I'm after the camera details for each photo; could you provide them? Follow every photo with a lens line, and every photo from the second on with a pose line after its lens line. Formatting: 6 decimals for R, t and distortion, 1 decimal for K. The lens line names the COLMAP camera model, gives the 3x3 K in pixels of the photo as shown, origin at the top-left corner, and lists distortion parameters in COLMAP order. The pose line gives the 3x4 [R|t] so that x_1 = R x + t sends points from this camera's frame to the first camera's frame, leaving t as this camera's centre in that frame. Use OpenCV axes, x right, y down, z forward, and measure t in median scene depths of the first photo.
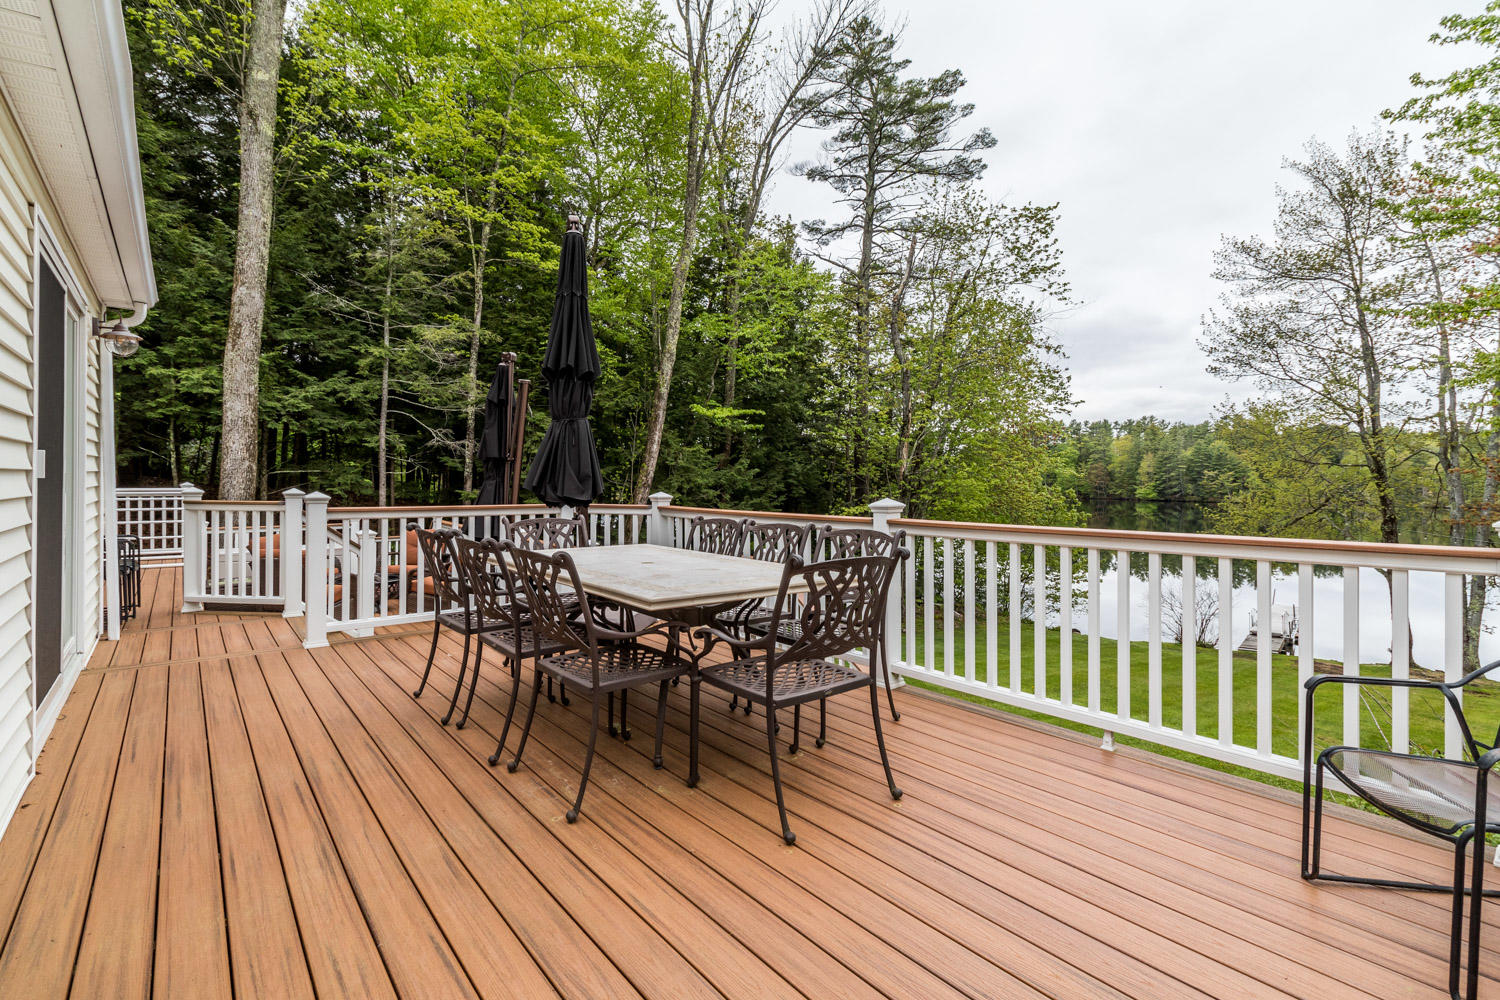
lens RADIAL K [[697.8, 0, 744.0], [0, 697.8, 487.3], [0, 0, 1]] dist [0.003410, 0.001003]
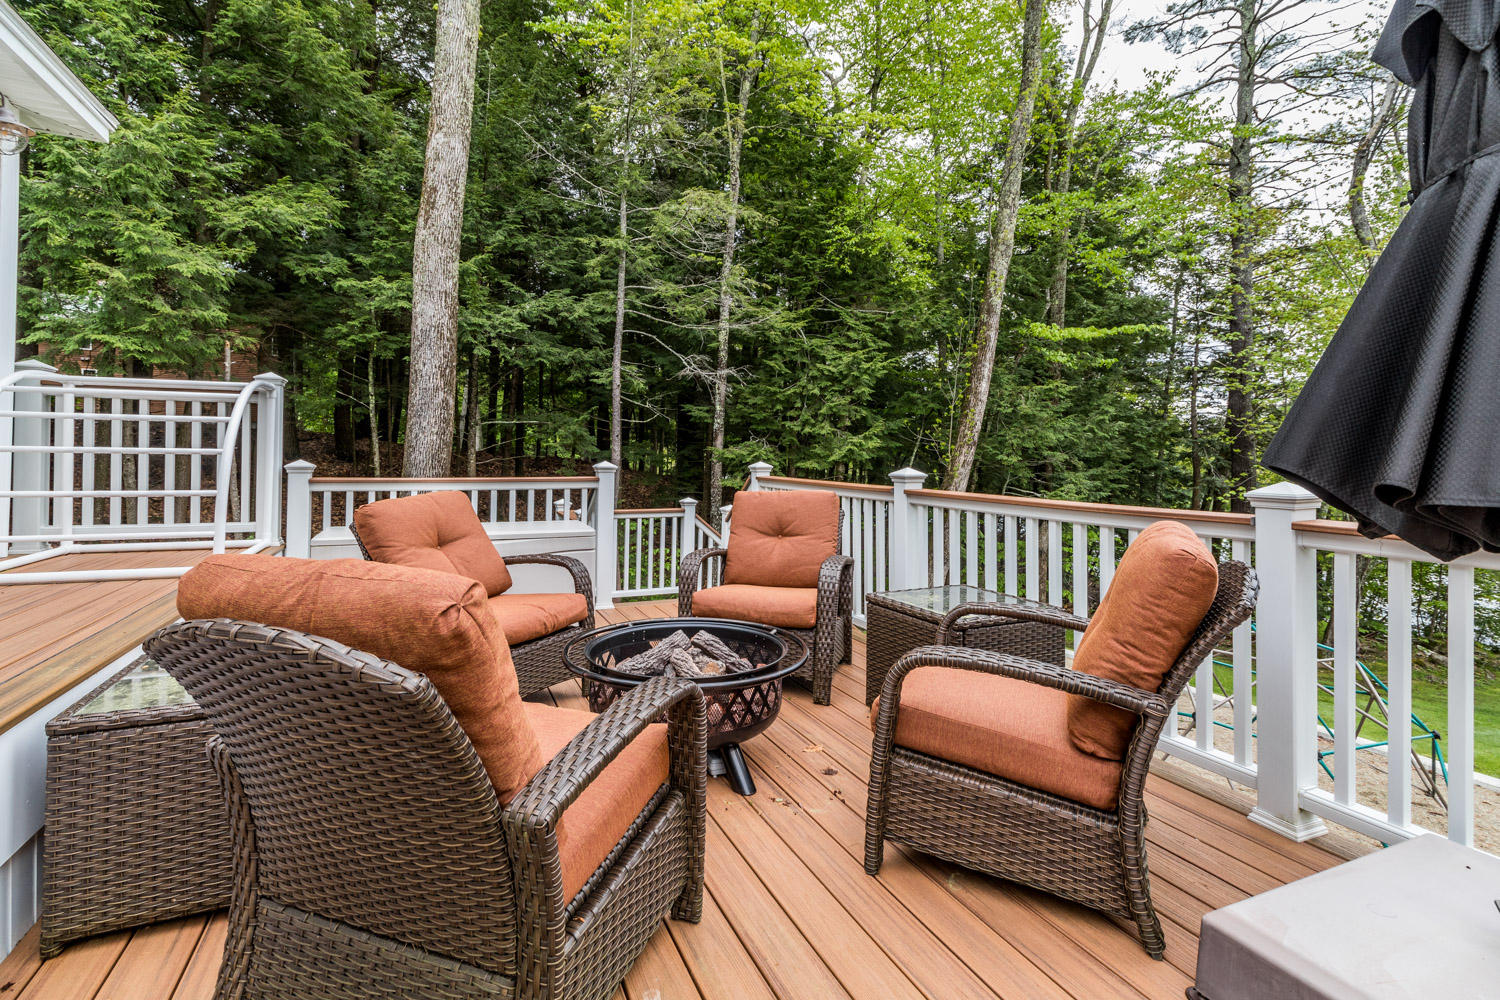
lens RADIAL K [[697.8, 0, 732.1], [0, 697.8, 457.5], [0, 0, 1]] dist [0.003410, 0.001003]
pose [[0.963654, 0.002621, -0.267141, -0.152817], [-0.006863, 0.999865, -0.014947, 0.019191], [0.267066, 0.016237, 0.963541, 0.249568]]
